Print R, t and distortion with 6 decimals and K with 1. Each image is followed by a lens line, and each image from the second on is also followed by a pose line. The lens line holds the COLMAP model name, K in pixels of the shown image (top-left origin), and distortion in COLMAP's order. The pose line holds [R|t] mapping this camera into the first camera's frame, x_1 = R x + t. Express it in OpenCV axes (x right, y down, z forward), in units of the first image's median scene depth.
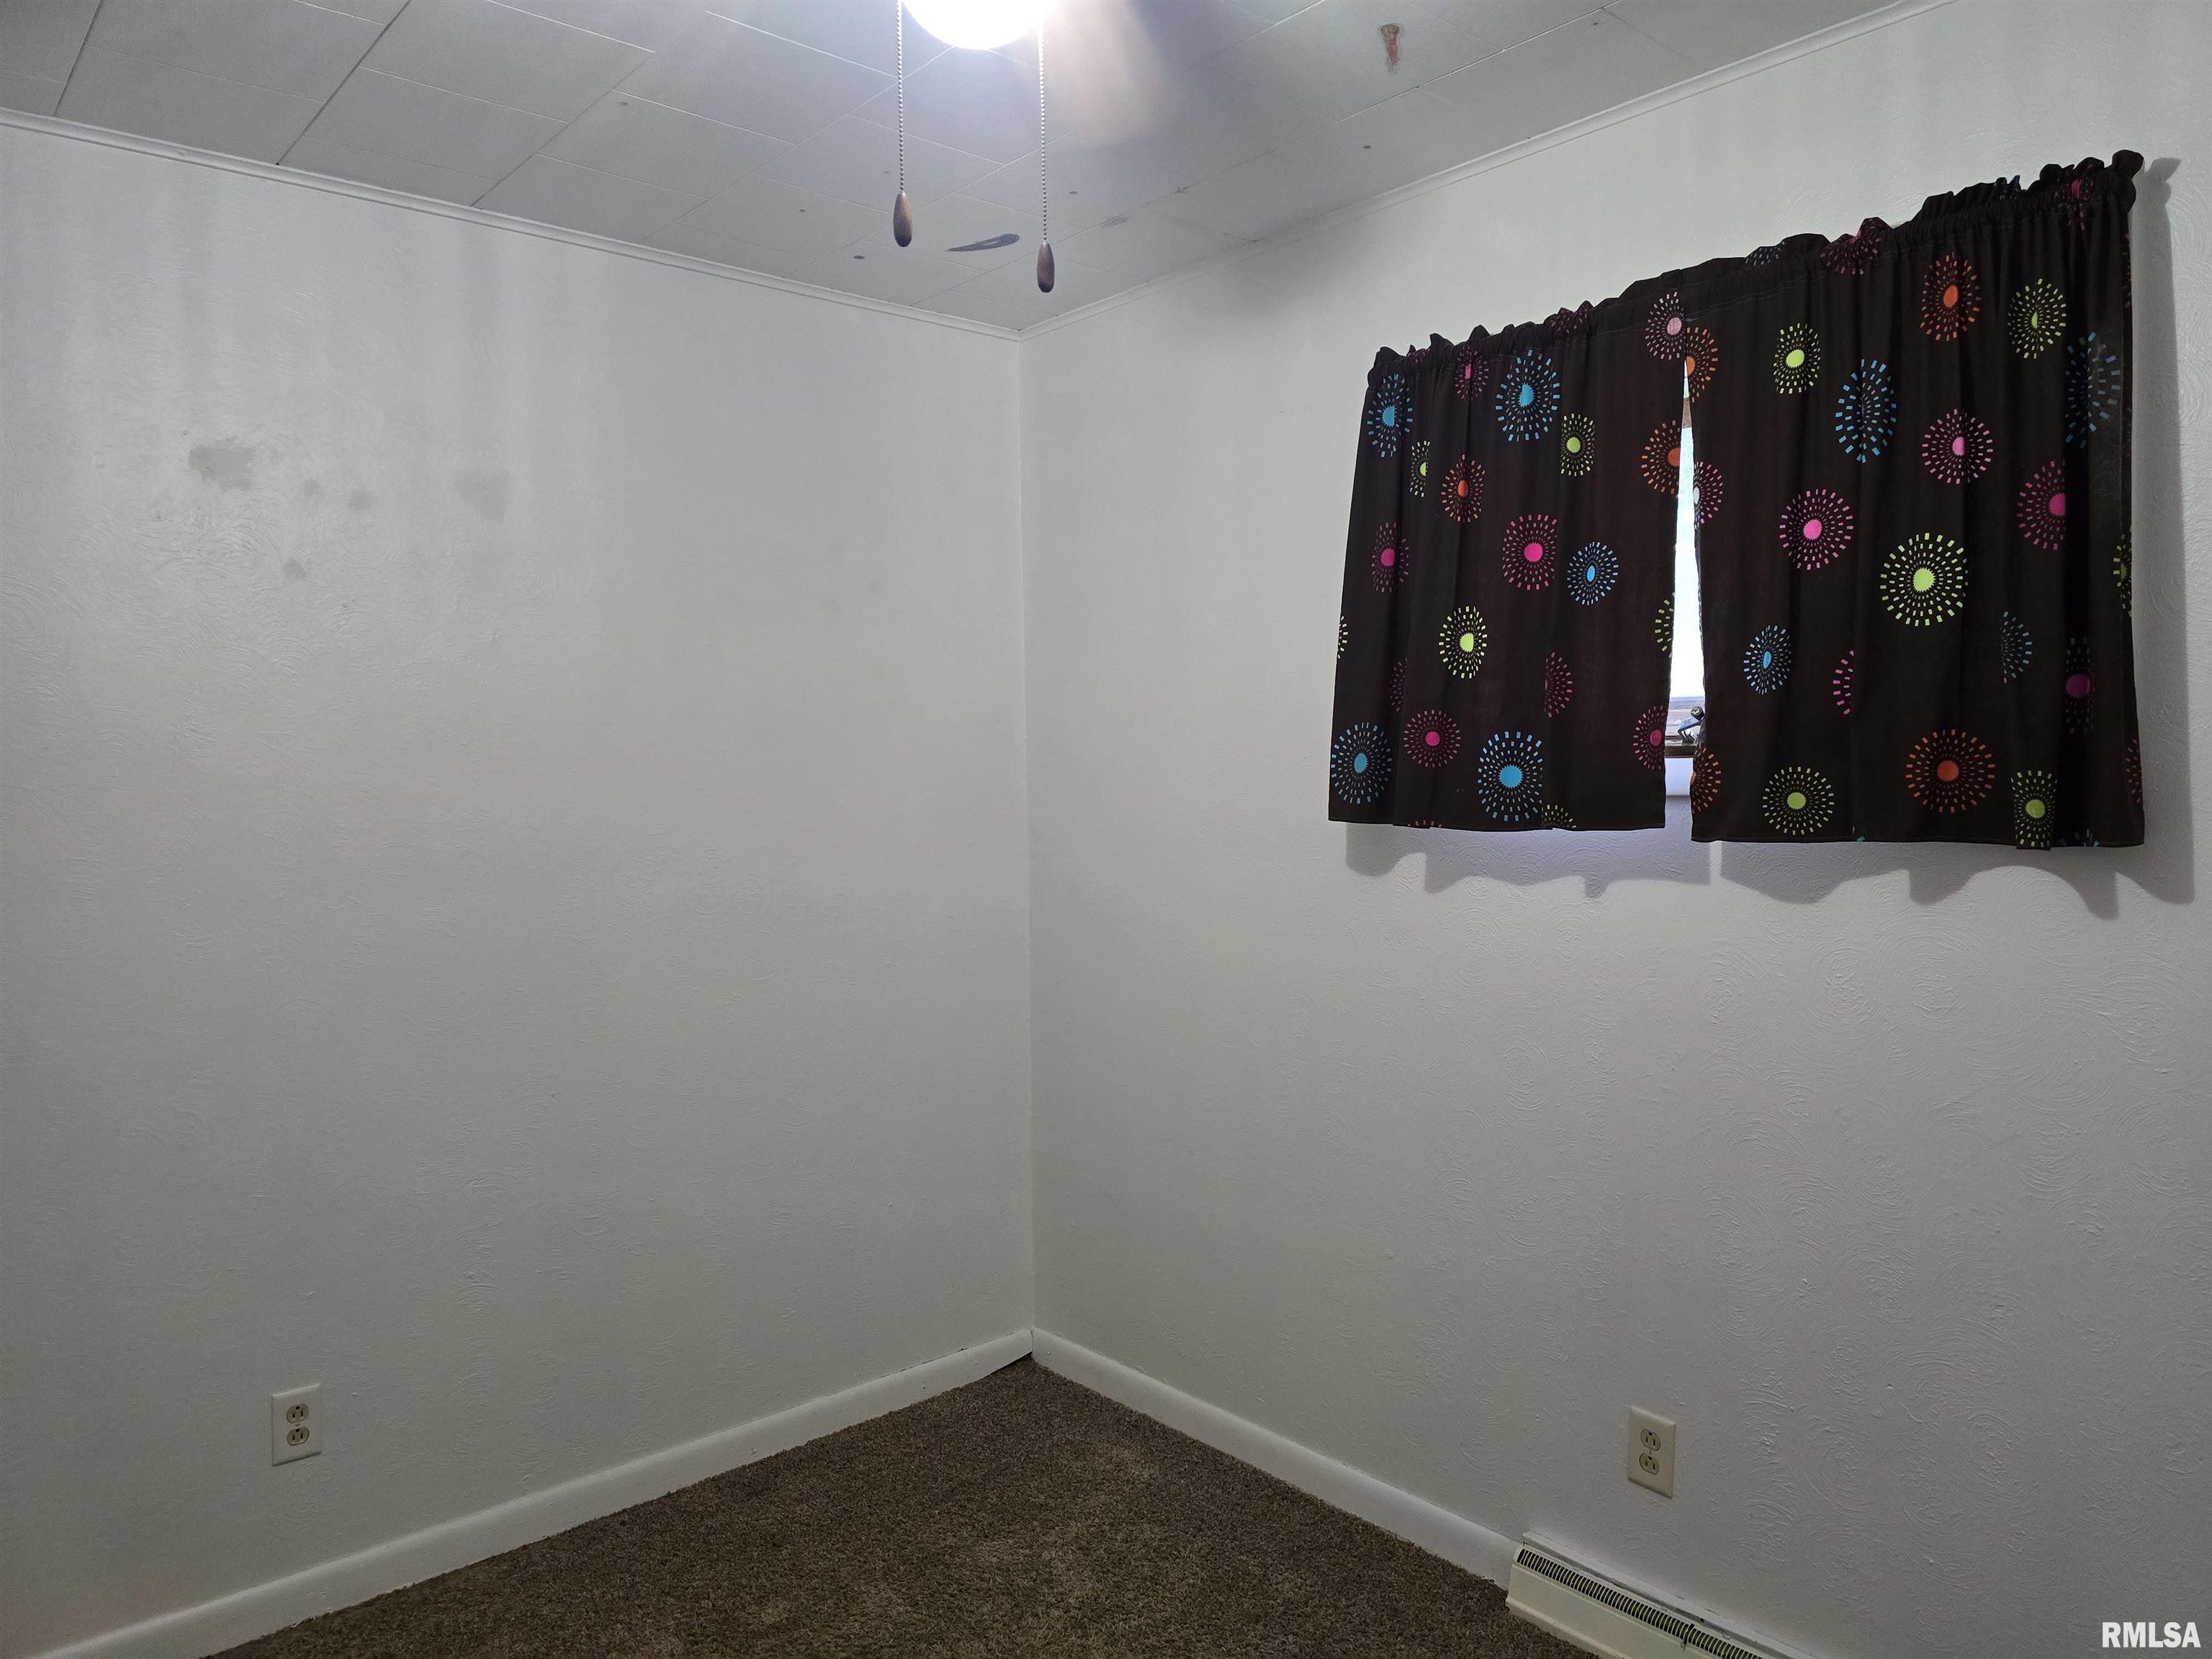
lens RADIAL K [[1482.4, 0, 1110.1], [0, 1482.4, 821.6], [0, 0, 1]] dist [0.066173, -0.069771]
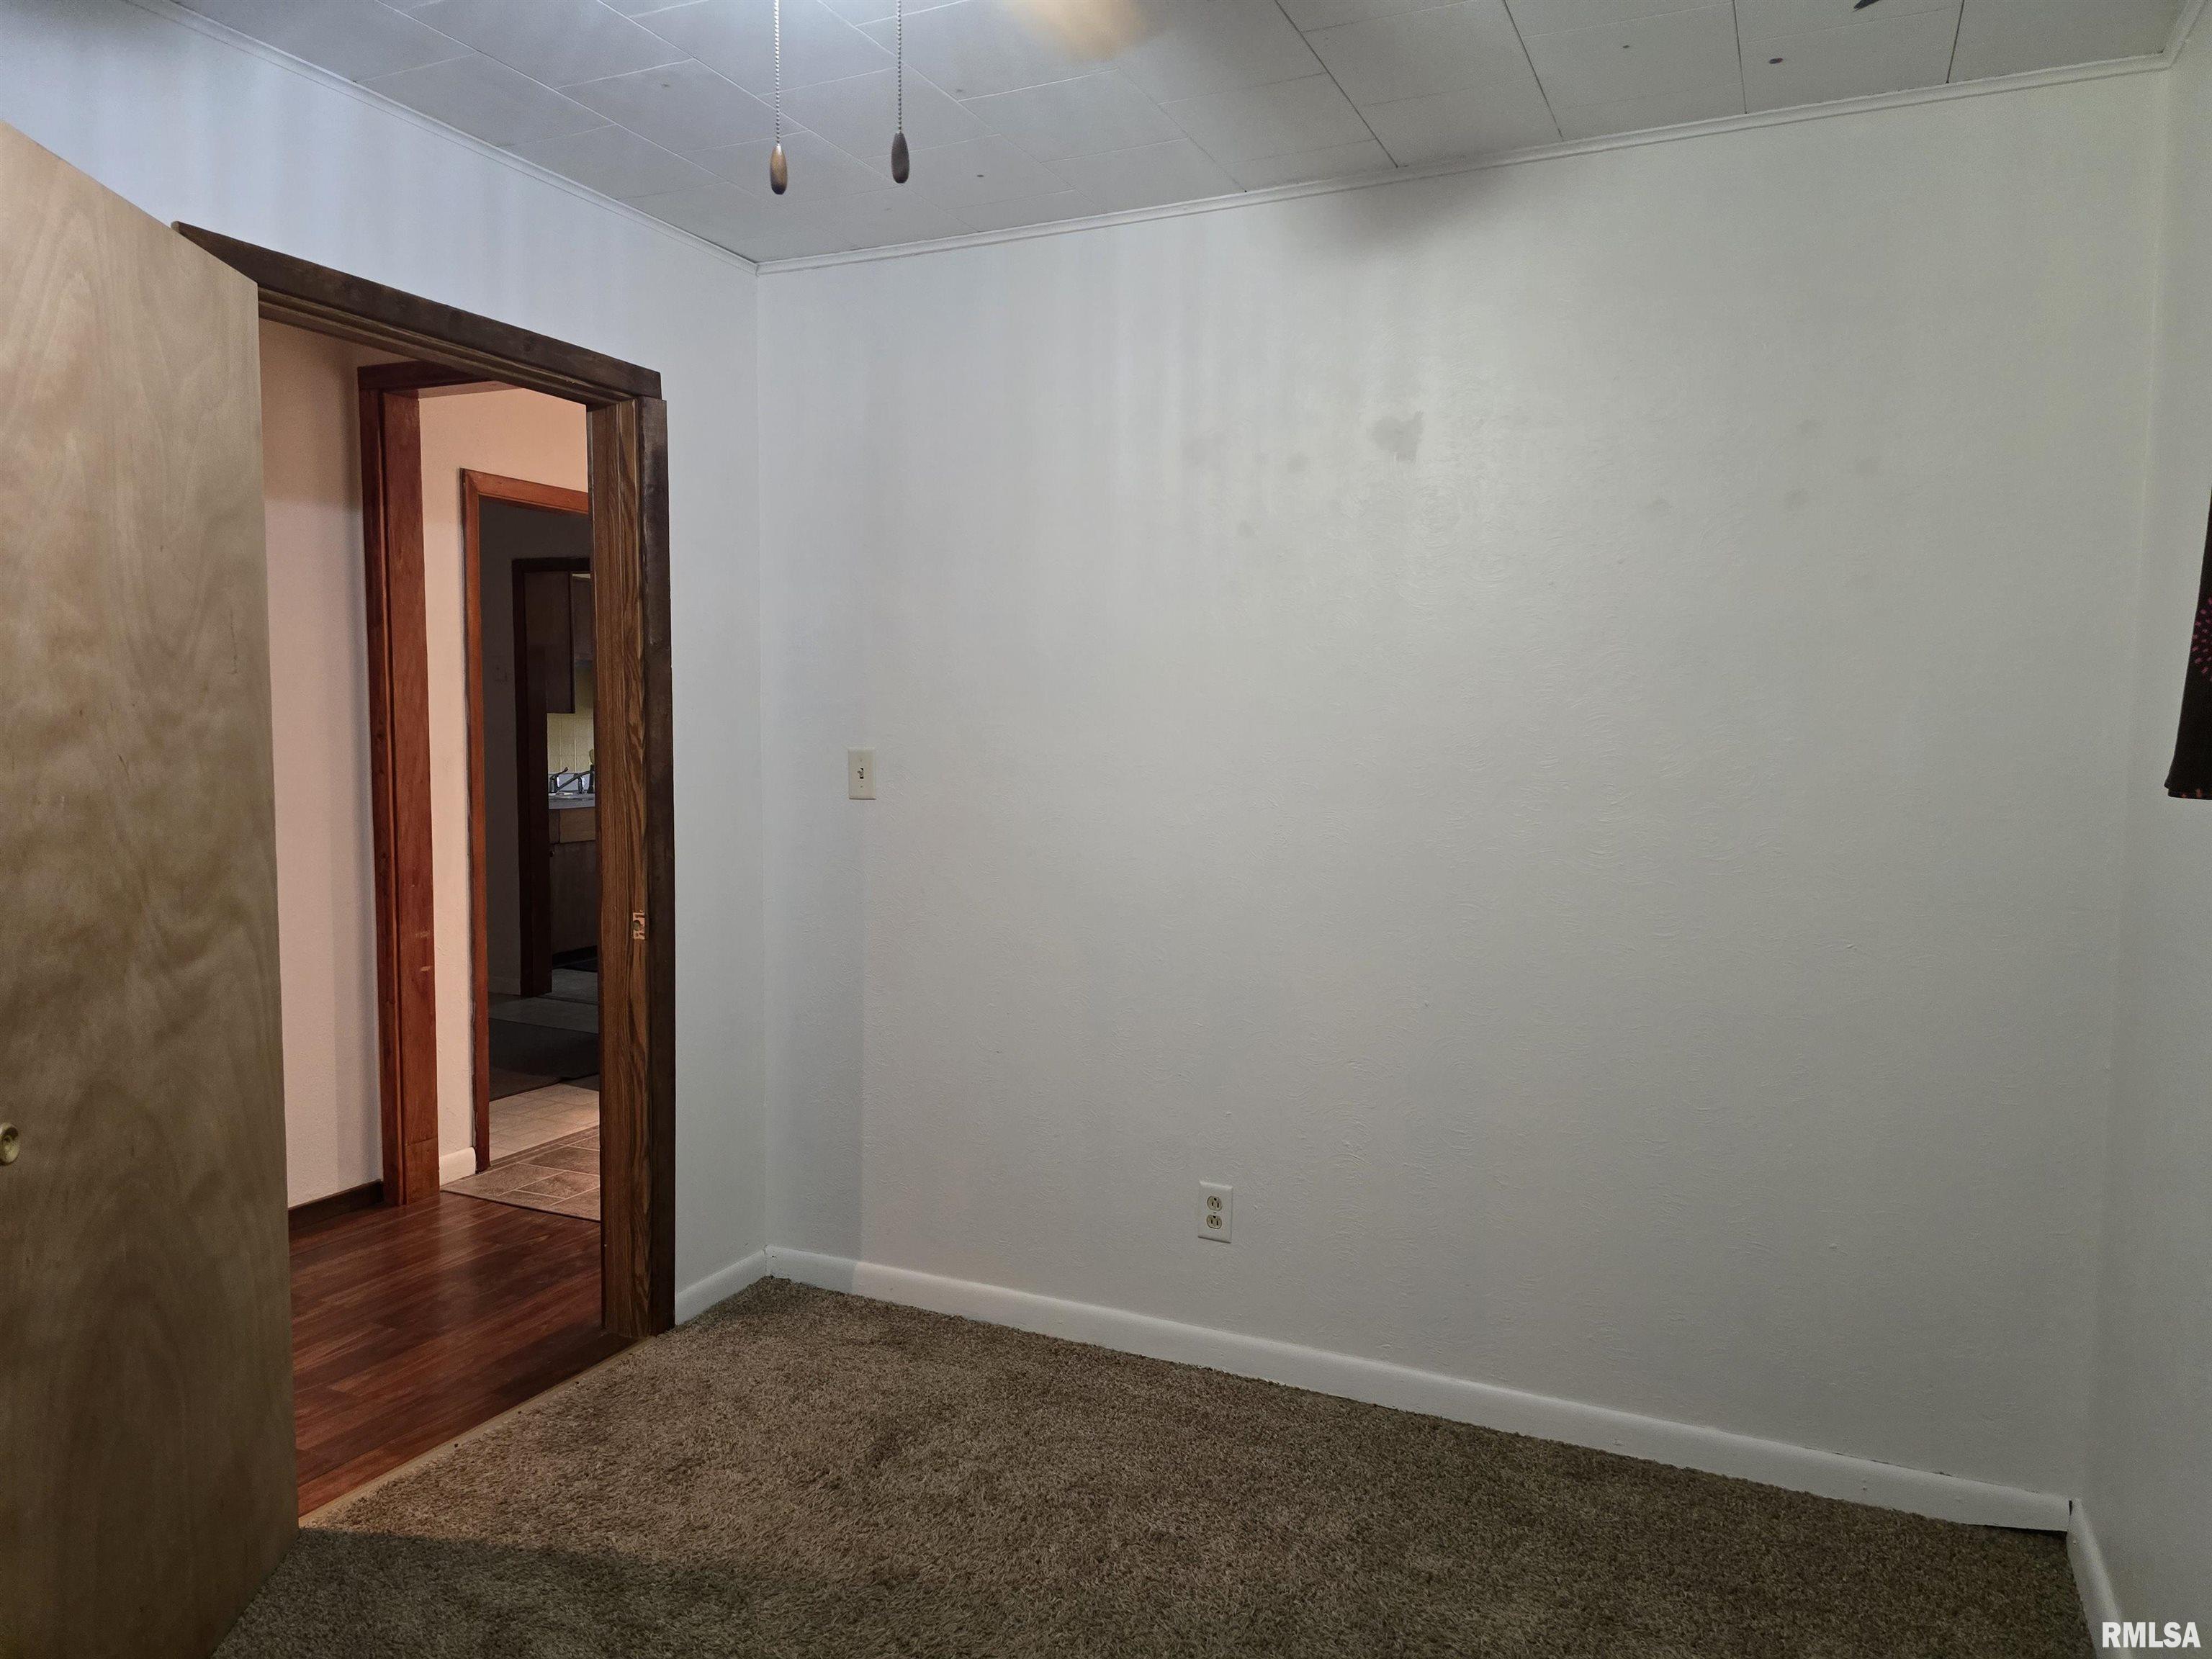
lens RADIAL K [[1482.4, 0, 1109.2], [0, 1482.4, 832.1], [0, 0, 1]] dist [0.066173, -0.069771]
pose [[0.404303, 0.085792, -0.910593, 0.500026], [-0.054407, 0.996084, 0.069690, 0.000572], [0.913005, 0.021367, 0.407387, 0.377997]]
